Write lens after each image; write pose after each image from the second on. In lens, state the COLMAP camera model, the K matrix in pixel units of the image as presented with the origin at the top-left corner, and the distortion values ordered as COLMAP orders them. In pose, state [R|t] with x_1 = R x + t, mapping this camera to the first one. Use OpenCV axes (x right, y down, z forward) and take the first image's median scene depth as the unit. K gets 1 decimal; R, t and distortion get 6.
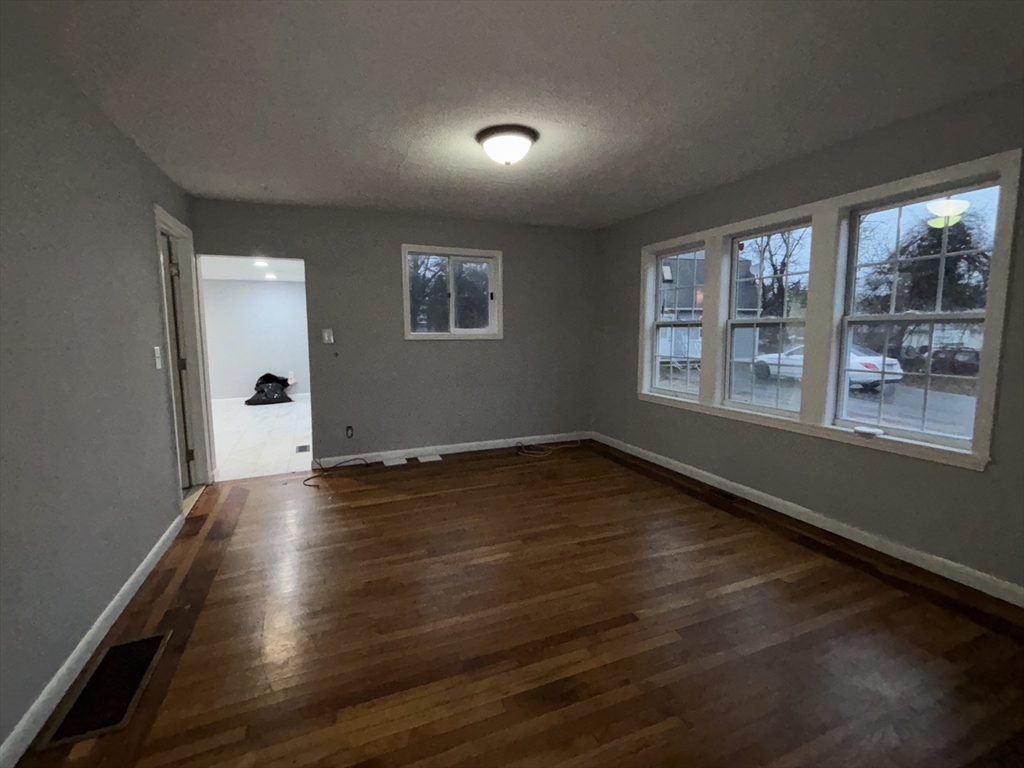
lens RADIAL K [[456.5, 0, 503.6], [0, 456.5, 382.2], [0, 0, 1]] dist [-0.002676, 0.001057]
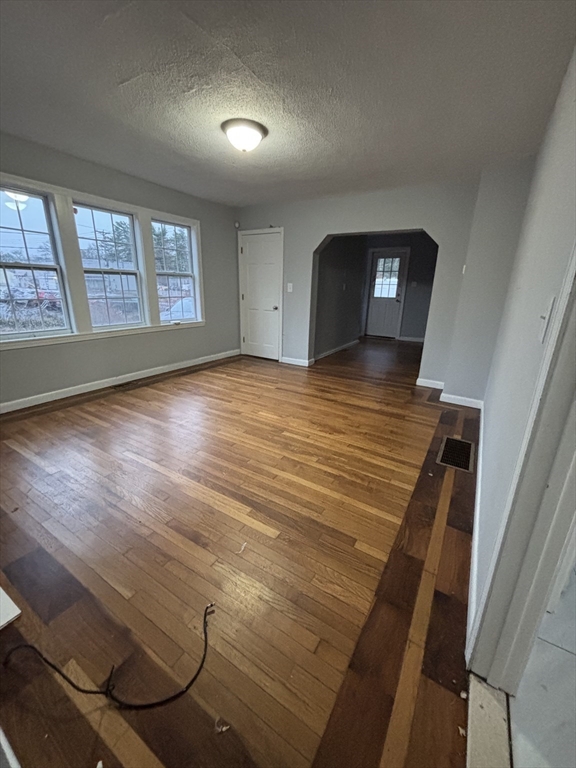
lens RADIAL K [[312.1, 0, 290.7], [0, 312.1, 381.0], [0, 0, 1]] dist [-0.001812, 0.001900]
pose [[-0.600192, -0.238120, 0.763589, -0.893522], [0.071794, 0.934767, 0.347932, -0.131752], [-0.796628, 0.263647, -0.543944, 1.457530]]
